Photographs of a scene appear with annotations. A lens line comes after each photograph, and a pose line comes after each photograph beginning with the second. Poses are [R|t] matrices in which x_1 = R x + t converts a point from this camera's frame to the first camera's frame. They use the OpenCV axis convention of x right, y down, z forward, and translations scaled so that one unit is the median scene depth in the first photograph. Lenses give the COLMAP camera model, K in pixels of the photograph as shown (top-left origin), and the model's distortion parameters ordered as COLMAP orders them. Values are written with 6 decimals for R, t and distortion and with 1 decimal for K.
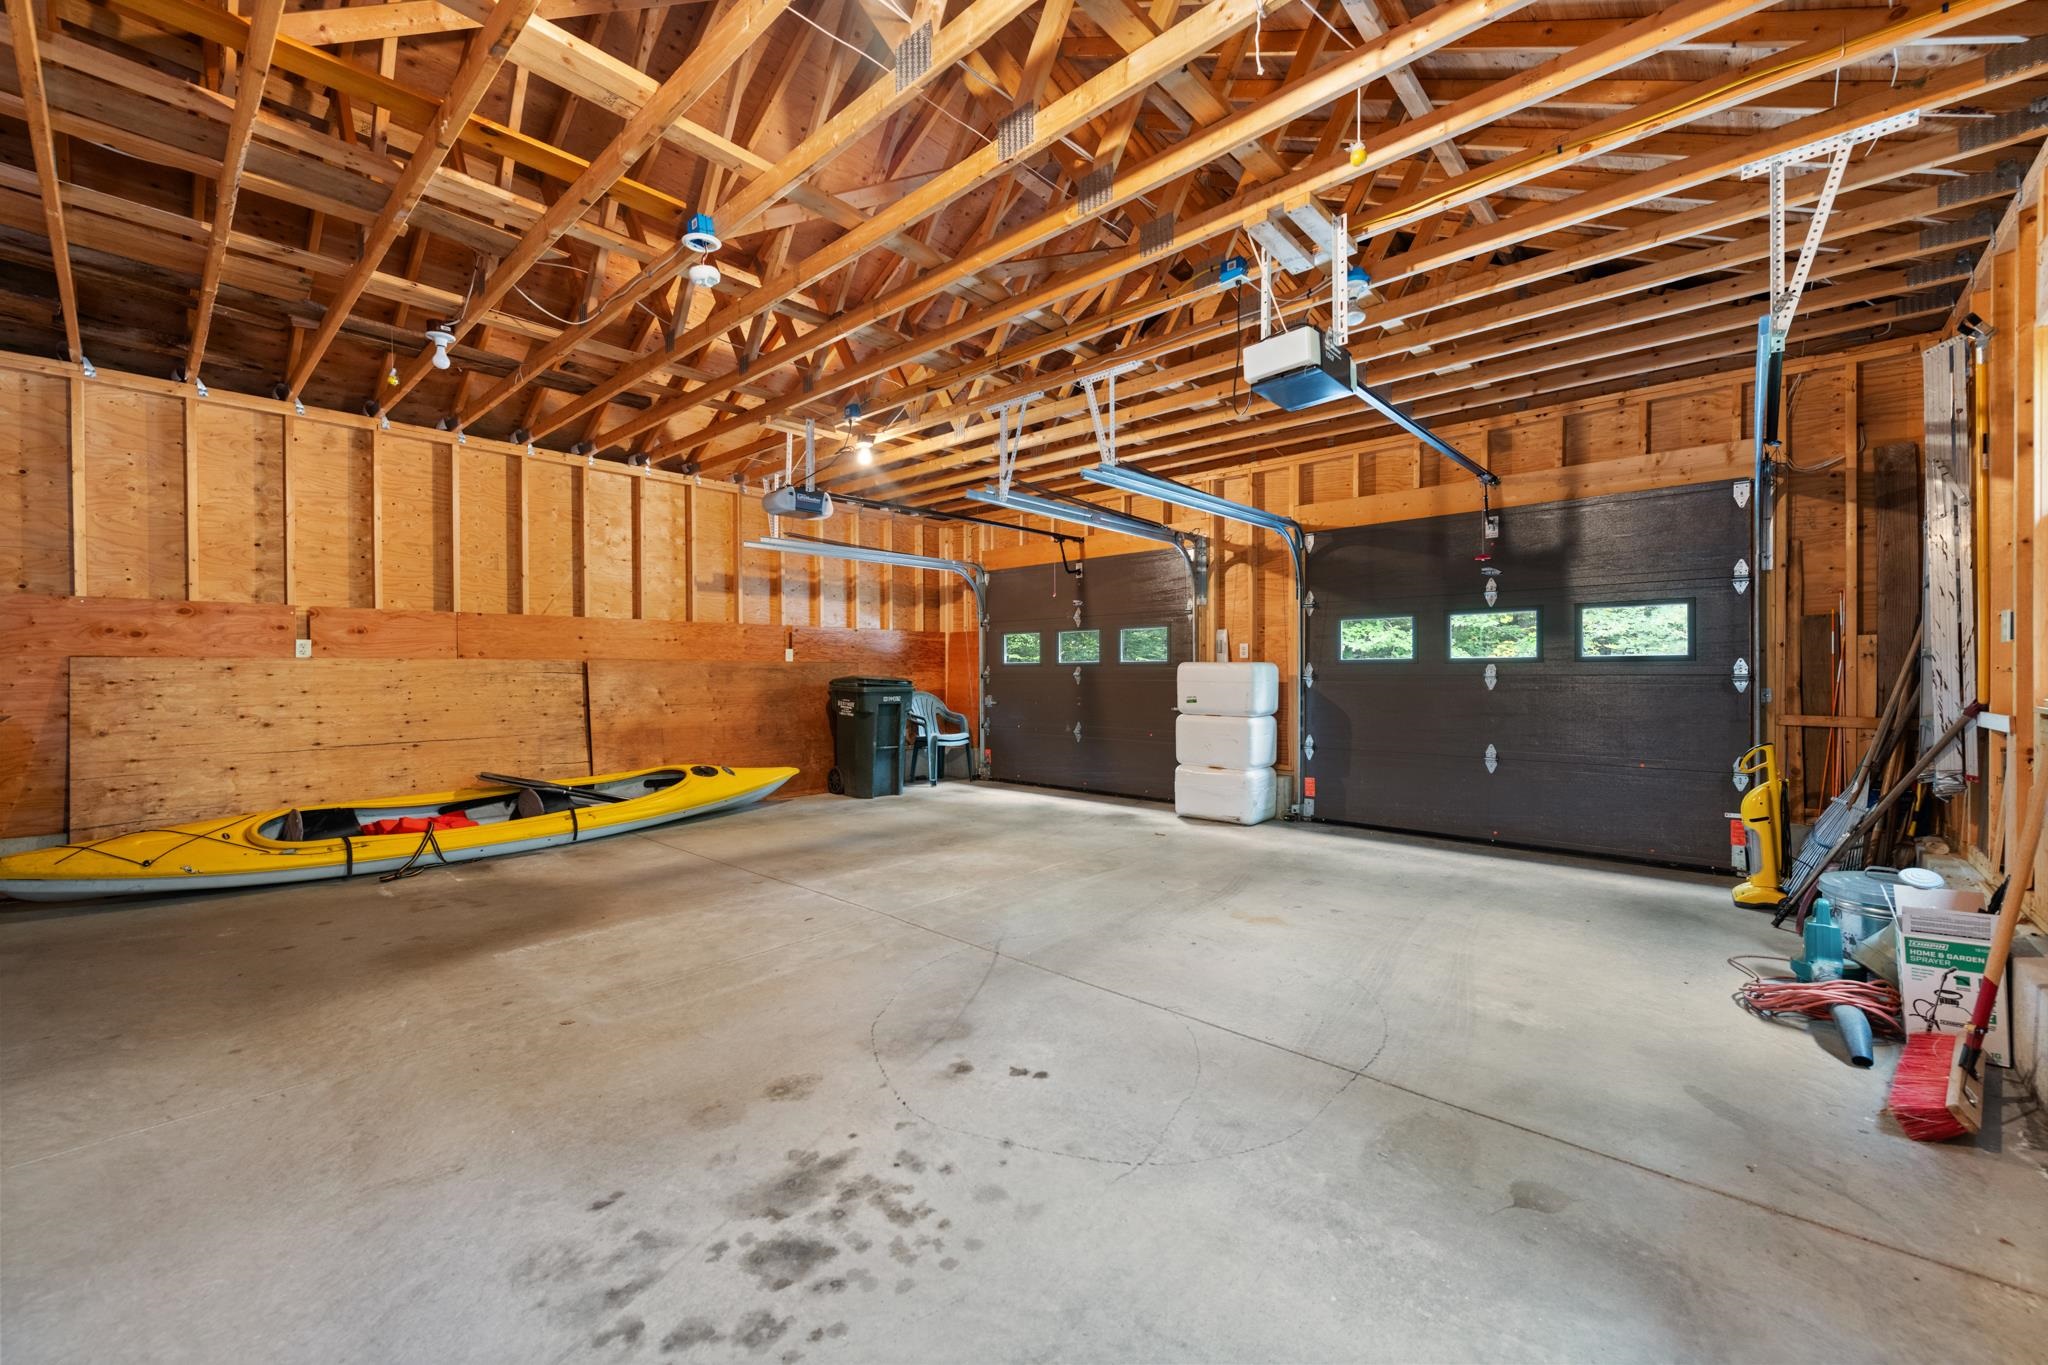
lens RADIAL K [[802.7, 0, 1029.2], [0, 802.7, 671.9], [0, 0, 1]] dist [0.013011, -0.001261]
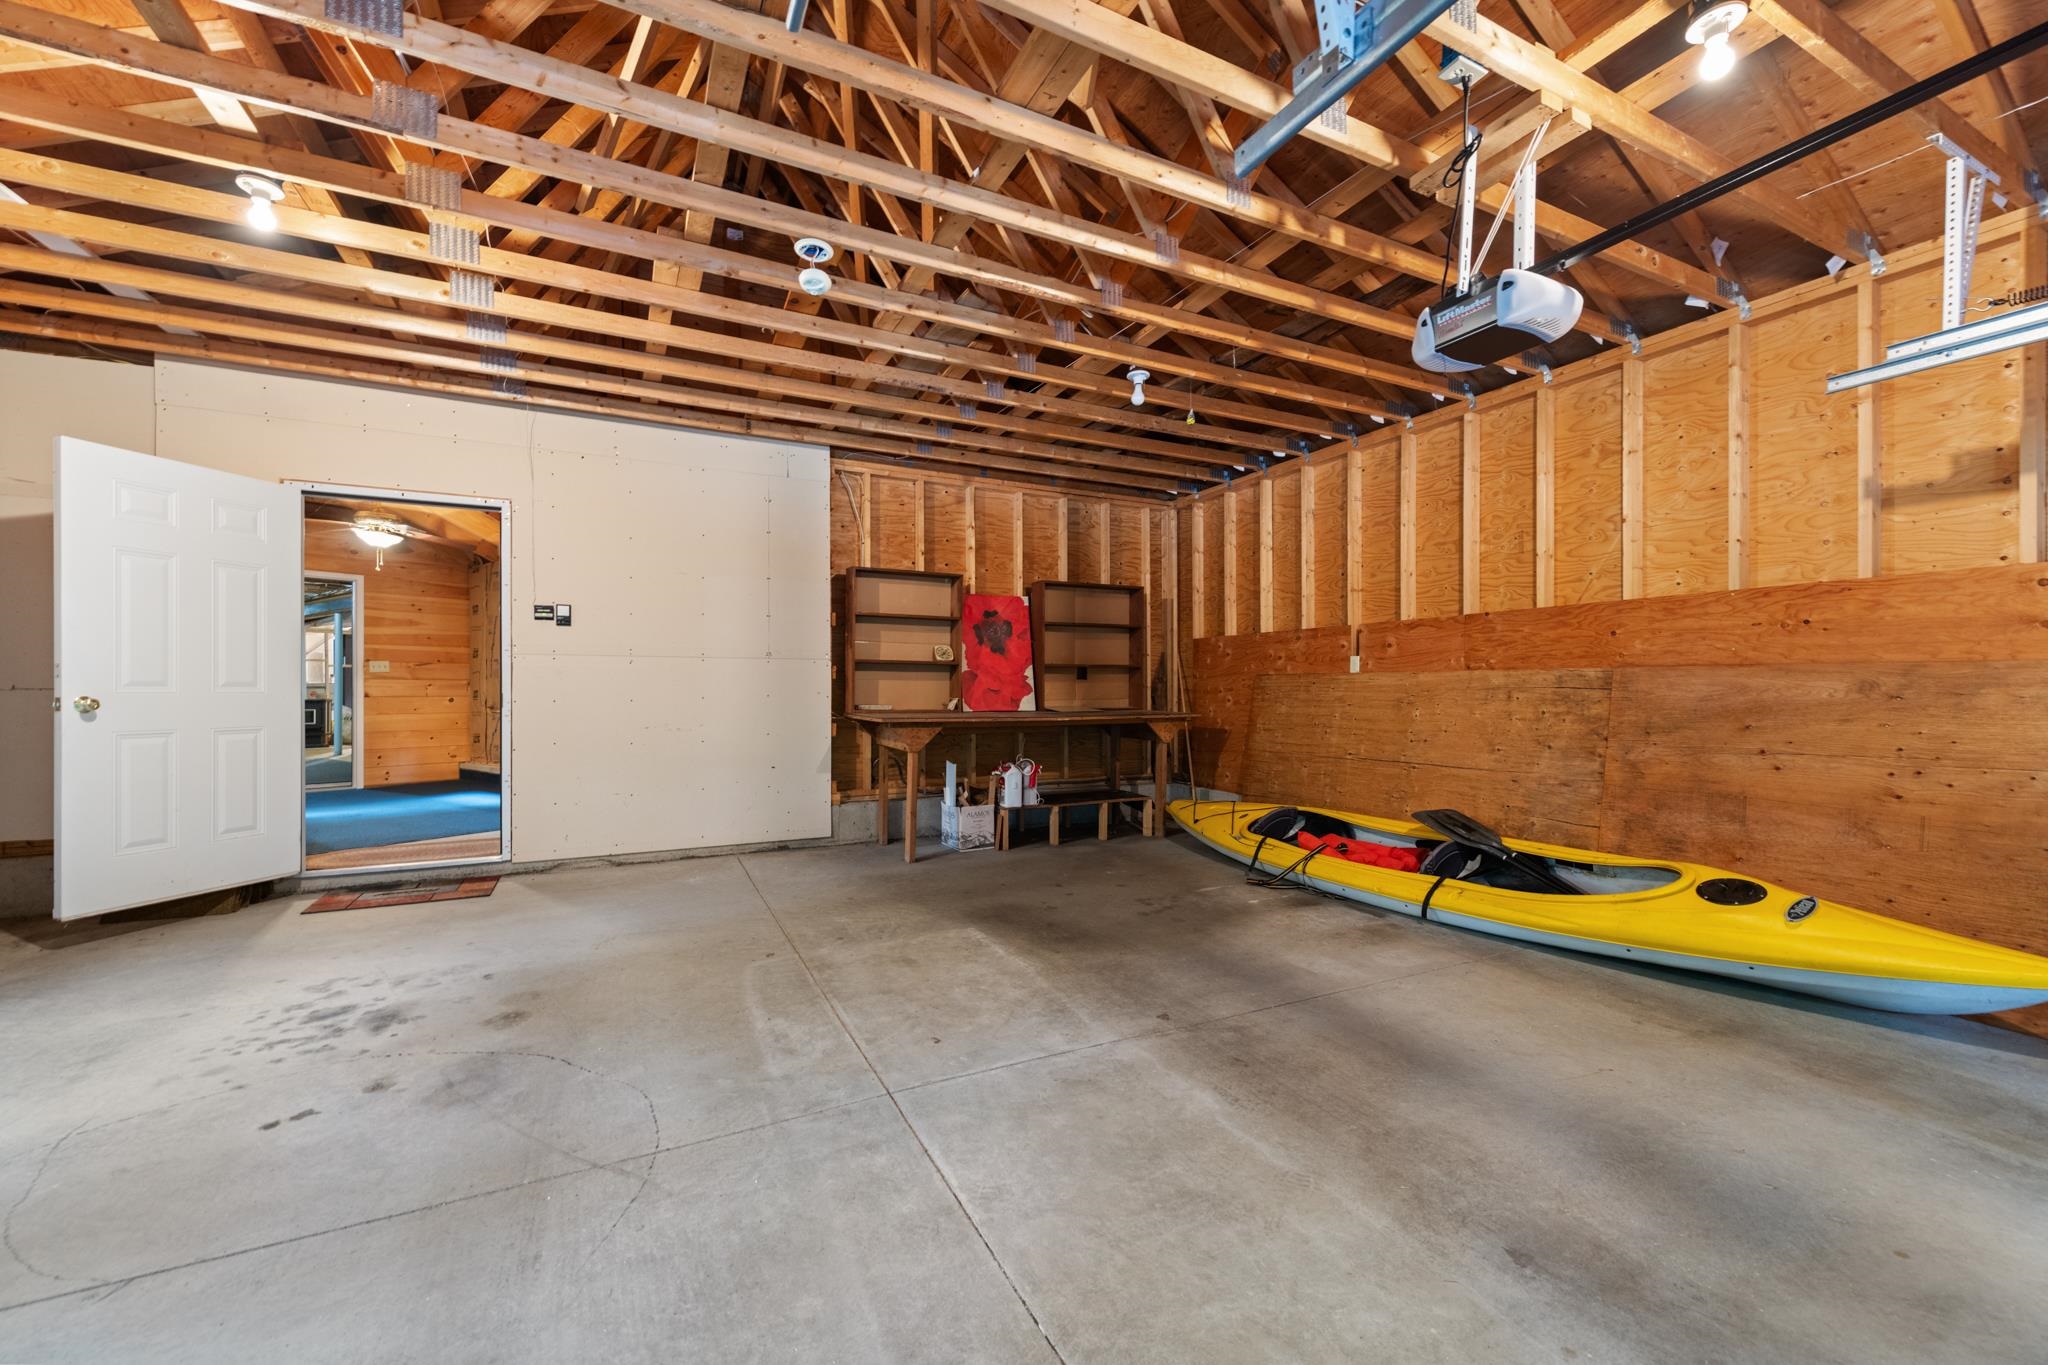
lens RADIAL K [[802.7, 0, 1033.5], [0, 802.7, 686.0], [0, 0, 1]] dist [0.013011, -0.001261]
pose [[-0.359340, 0.005897, -0.933188, 0.435843], [0.000954, 0.999982, 0.005952, -0.010331], [0.933206, 0.001249, -0.359339, 1.644654]]
